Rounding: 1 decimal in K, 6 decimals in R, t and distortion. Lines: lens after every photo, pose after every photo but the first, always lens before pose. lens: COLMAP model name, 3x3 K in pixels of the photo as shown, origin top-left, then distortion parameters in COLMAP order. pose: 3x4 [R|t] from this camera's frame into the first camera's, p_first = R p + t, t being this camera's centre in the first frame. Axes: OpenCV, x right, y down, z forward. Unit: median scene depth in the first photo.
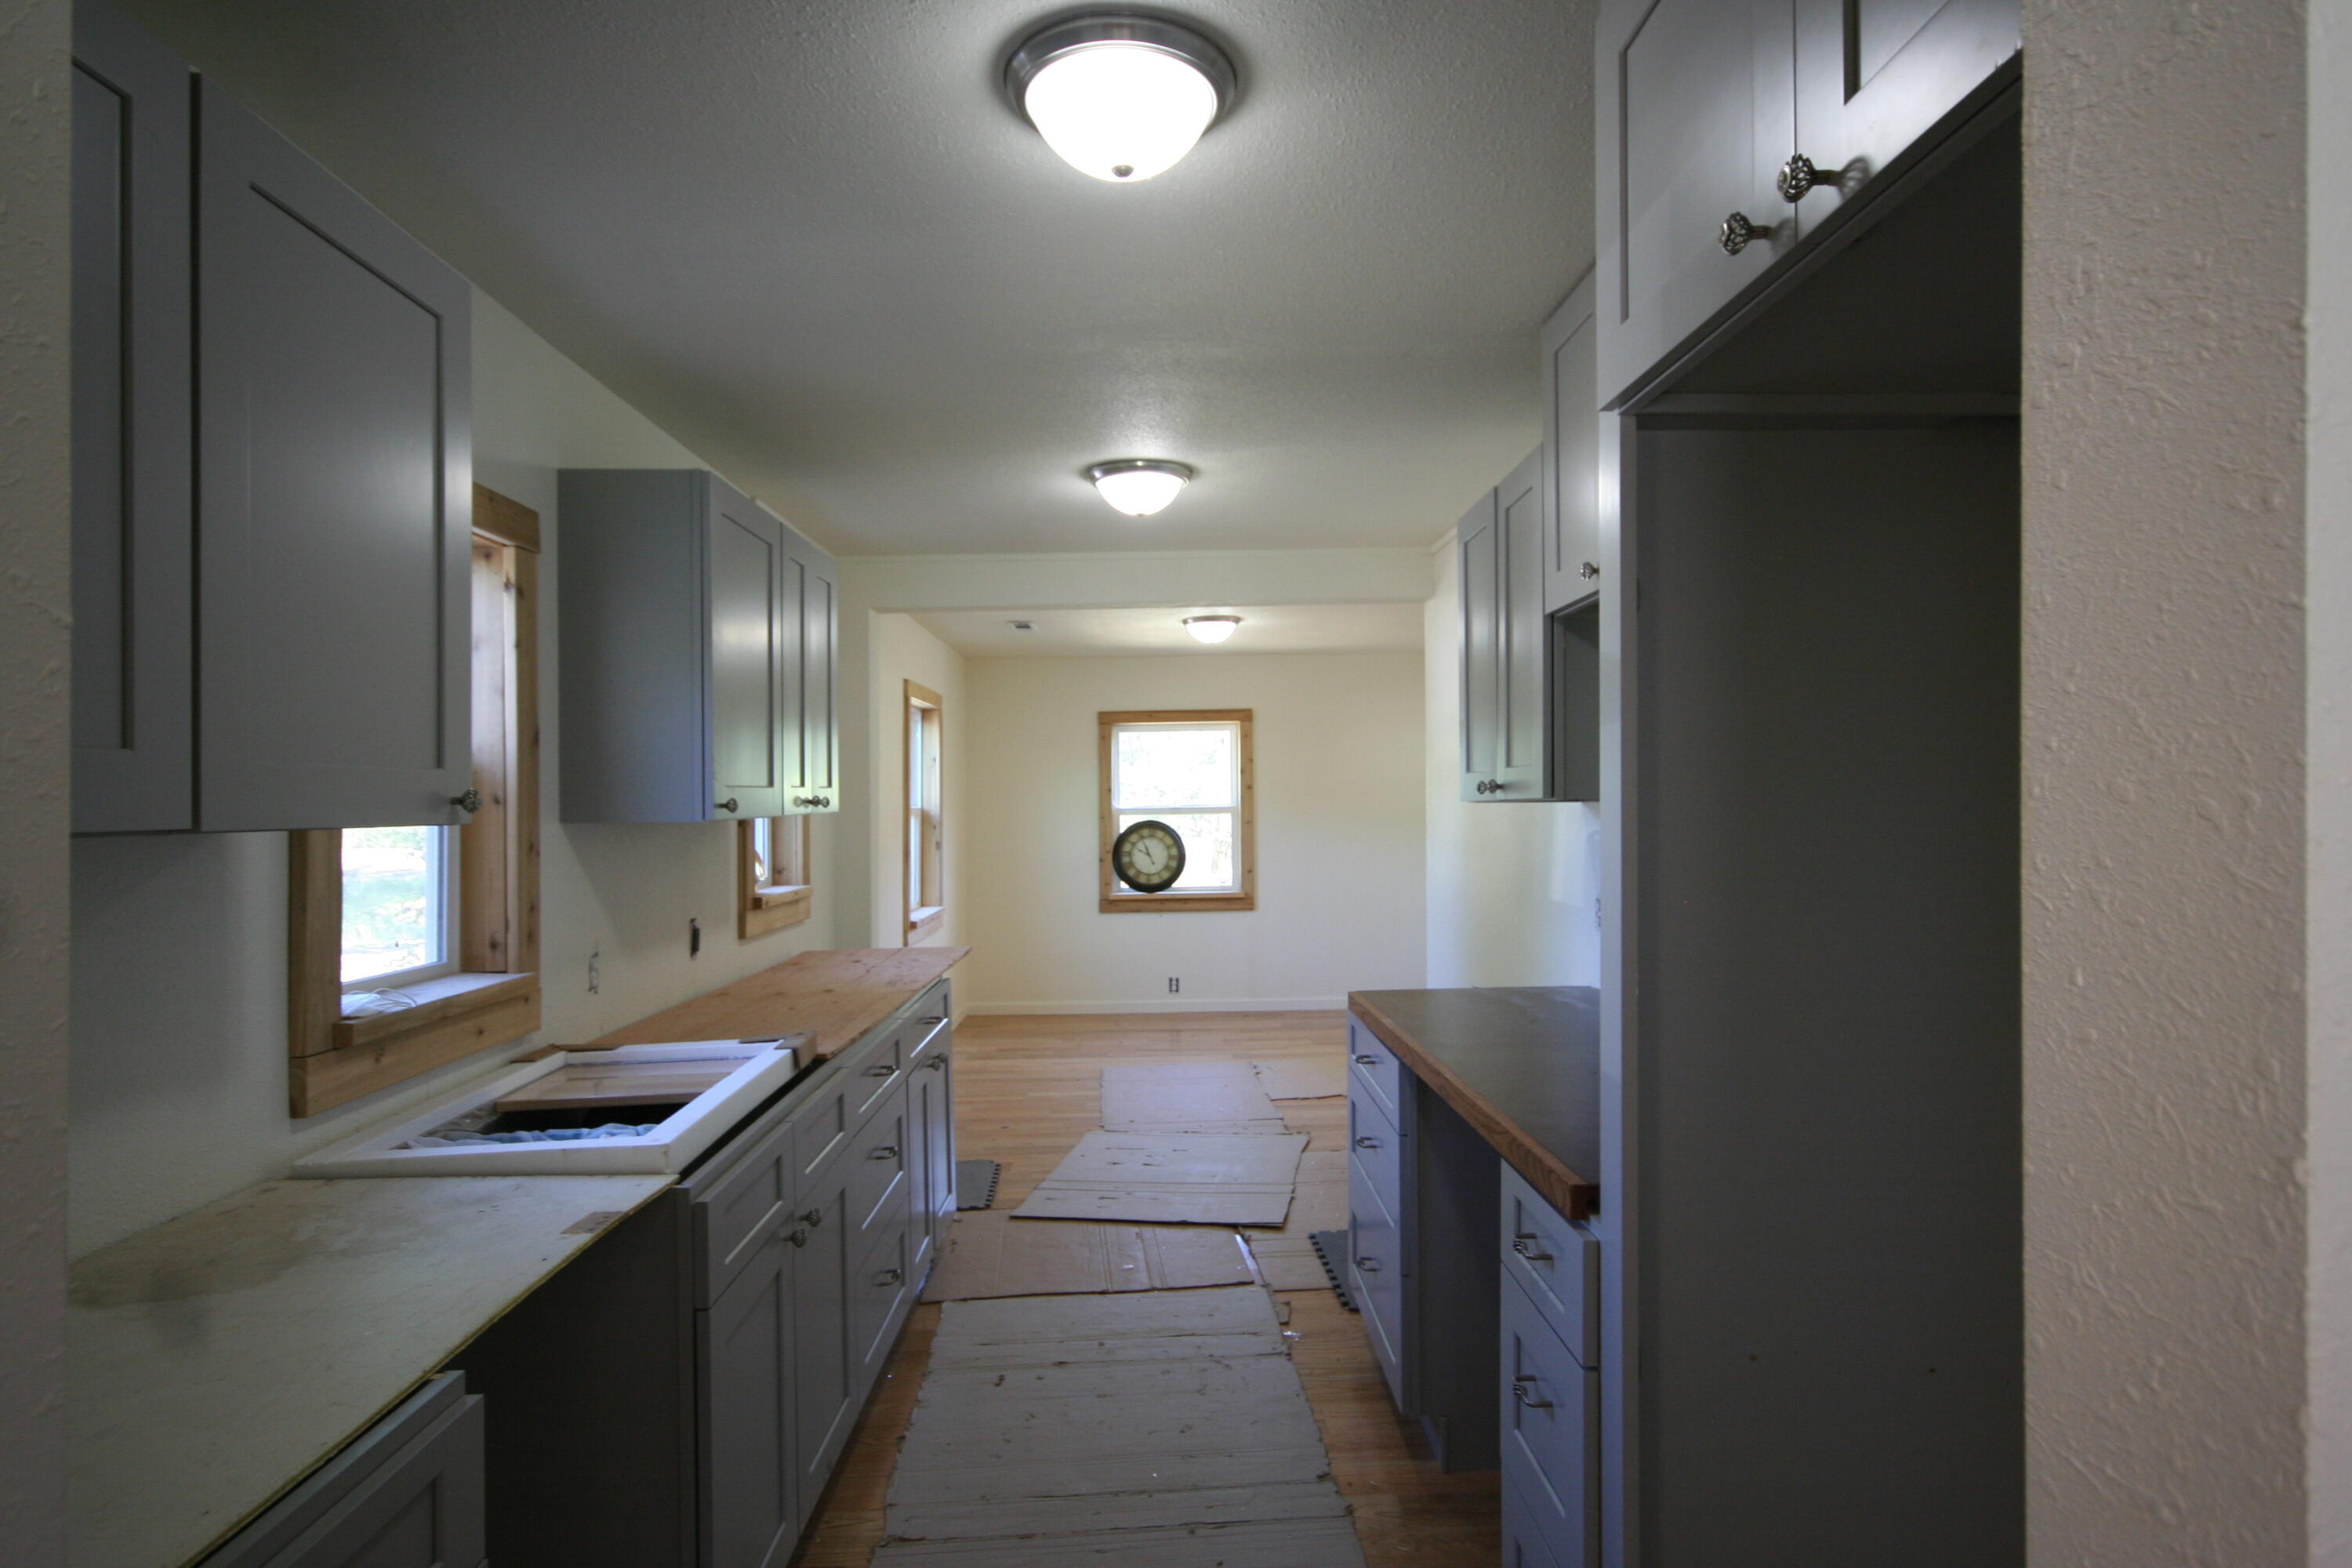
lens RADIAL K [[1314.6, 0, 1180.2], [0, 1314.6, 796.2], [0, 0, 1]] dist [0.031771, 0.000637]
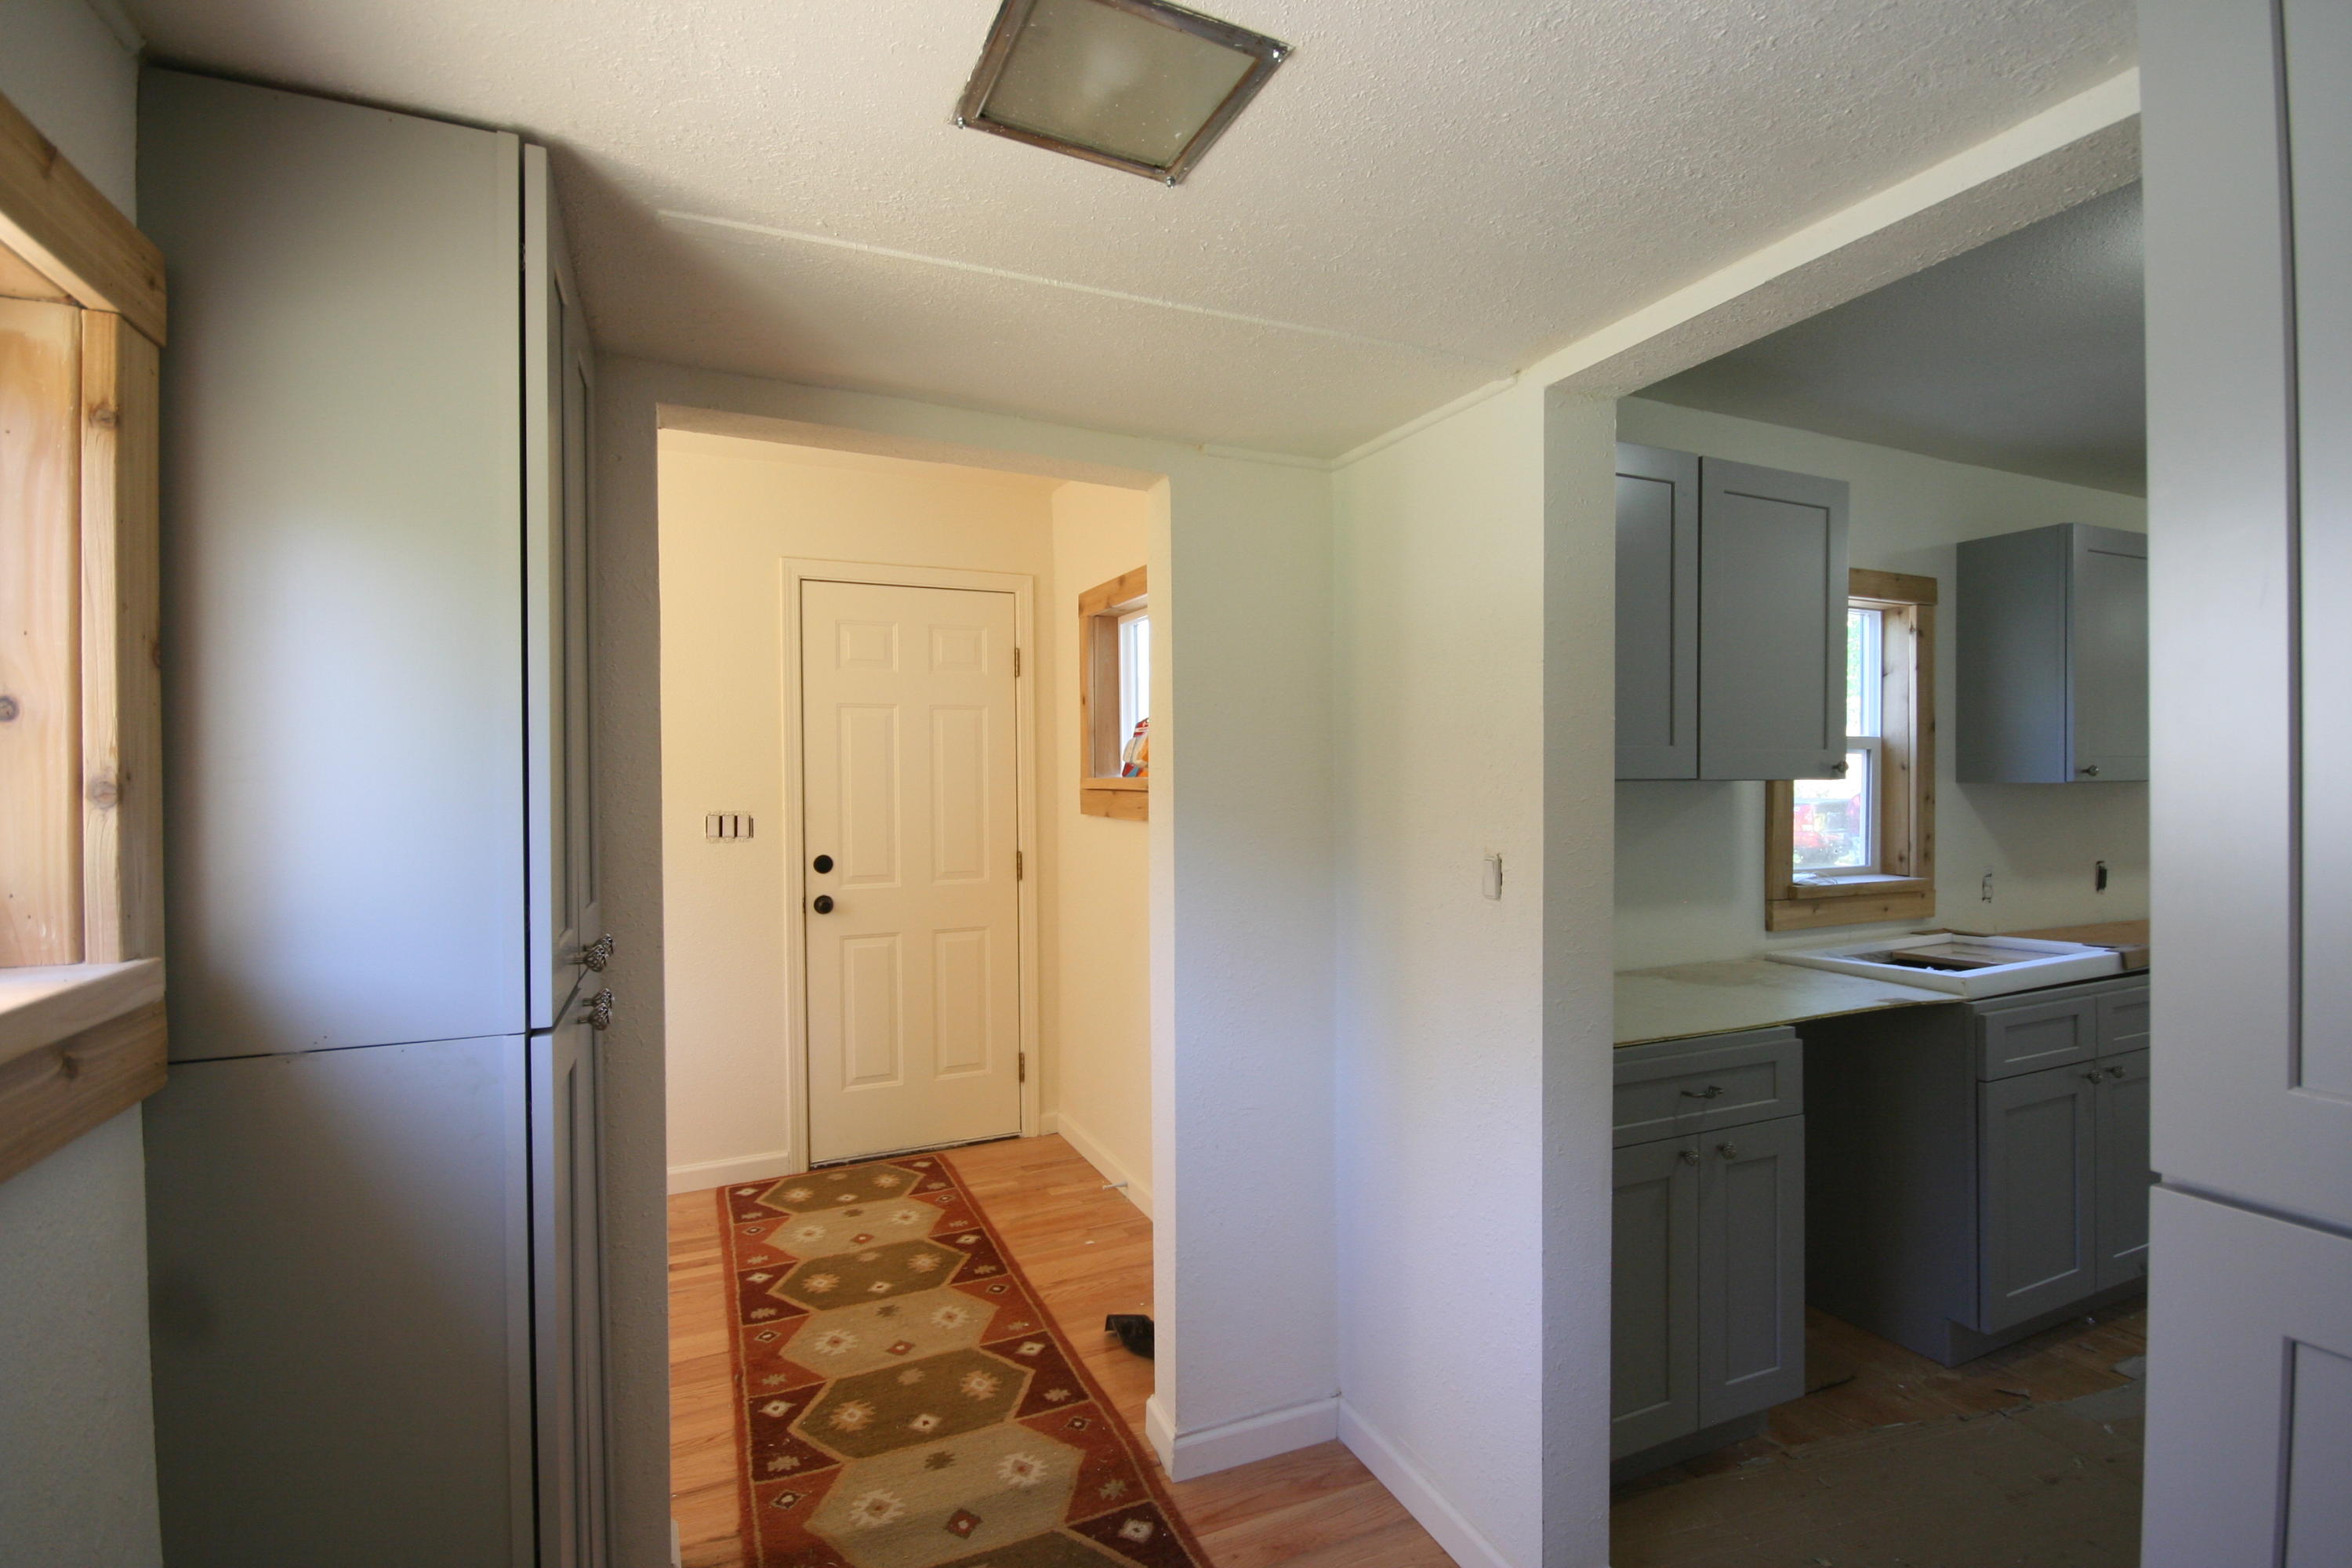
lens RADIAL K [[1133.9, 0, 1172.6], [0, 1133.9, 792.6], [0, 0, 1]] dist [-0.000626, -0.001764]
pose [[0.393917, 0.016296, -0.919002, 0.383346], [0.005620, 0.999781, 0.020138, 0.001315], [0.919129, -0.013098, 0.393739, -0.333475]]
